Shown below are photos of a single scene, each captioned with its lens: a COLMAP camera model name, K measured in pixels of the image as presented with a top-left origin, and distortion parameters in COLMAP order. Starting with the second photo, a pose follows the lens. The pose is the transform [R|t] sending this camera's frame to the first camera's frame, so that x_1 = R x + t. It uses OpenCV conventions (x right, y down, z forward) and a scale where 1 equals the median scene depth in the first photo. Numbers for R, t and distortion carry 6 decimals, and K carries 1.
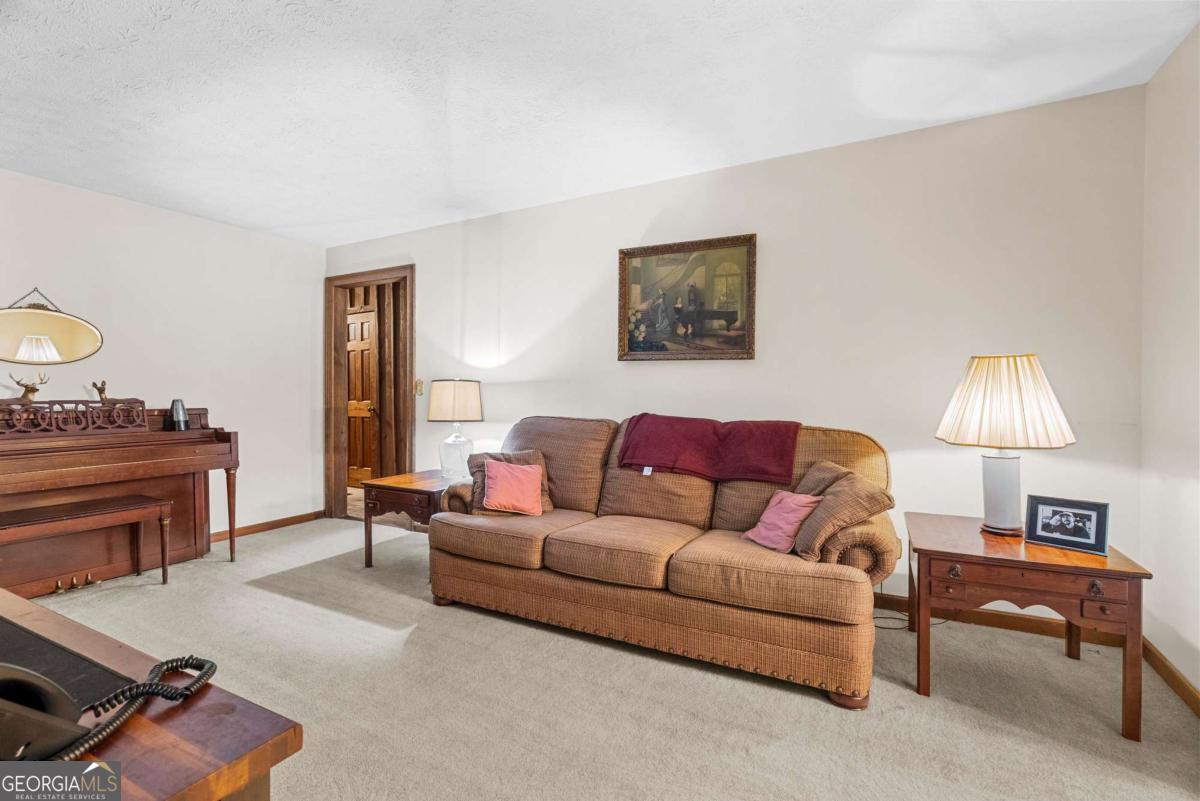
lens RADIAL K [[548.3, 0, 597.6], [0, 548.3, 400.7], [0, 0, 1]] dist [-0.001652, 0.001198]
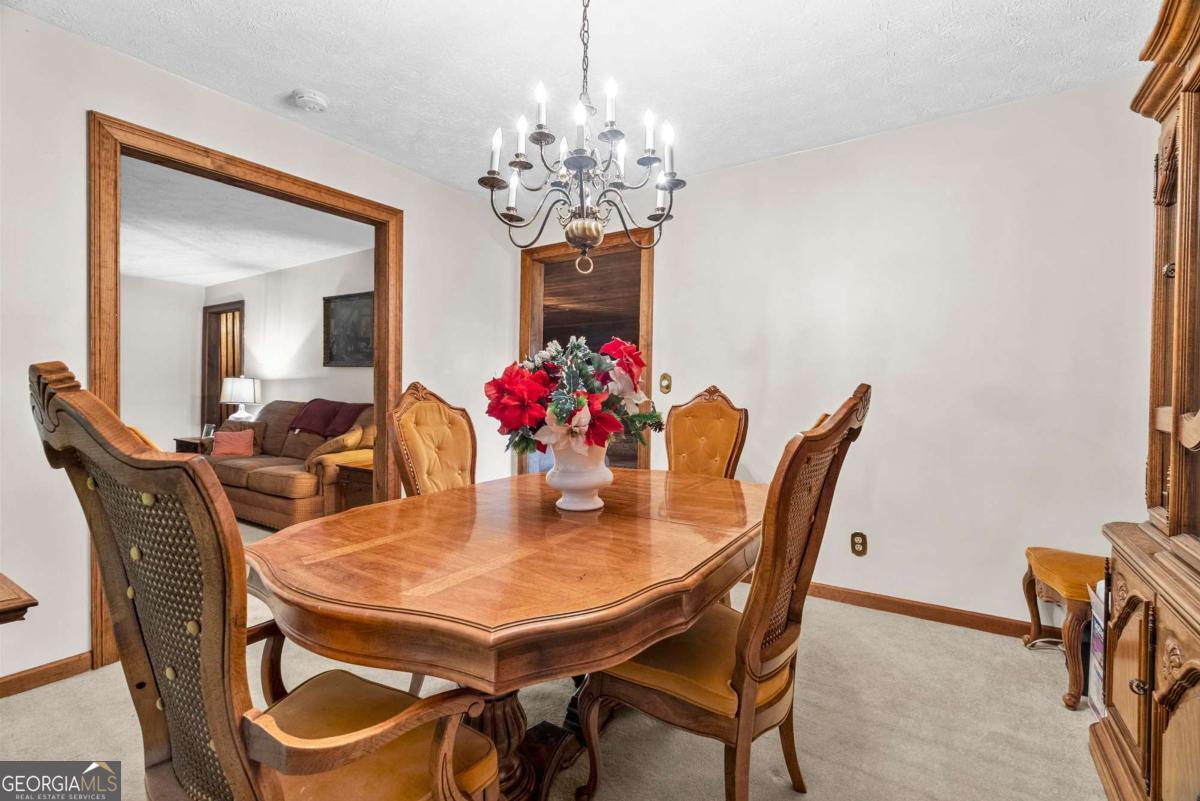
lens RADIAL K [[548.3, 0, 602.4], [0, 548.3, 395.0], [0, 0, 1]] dist [-0.001652, 0.001198]
pose [[0.996362, 0.006194, -0.084994, 1.004826], [-0.005792, 0.999971, 0.004974, -0.001299], [0.085023, -0.004463, 0.996369, -0.543411]]
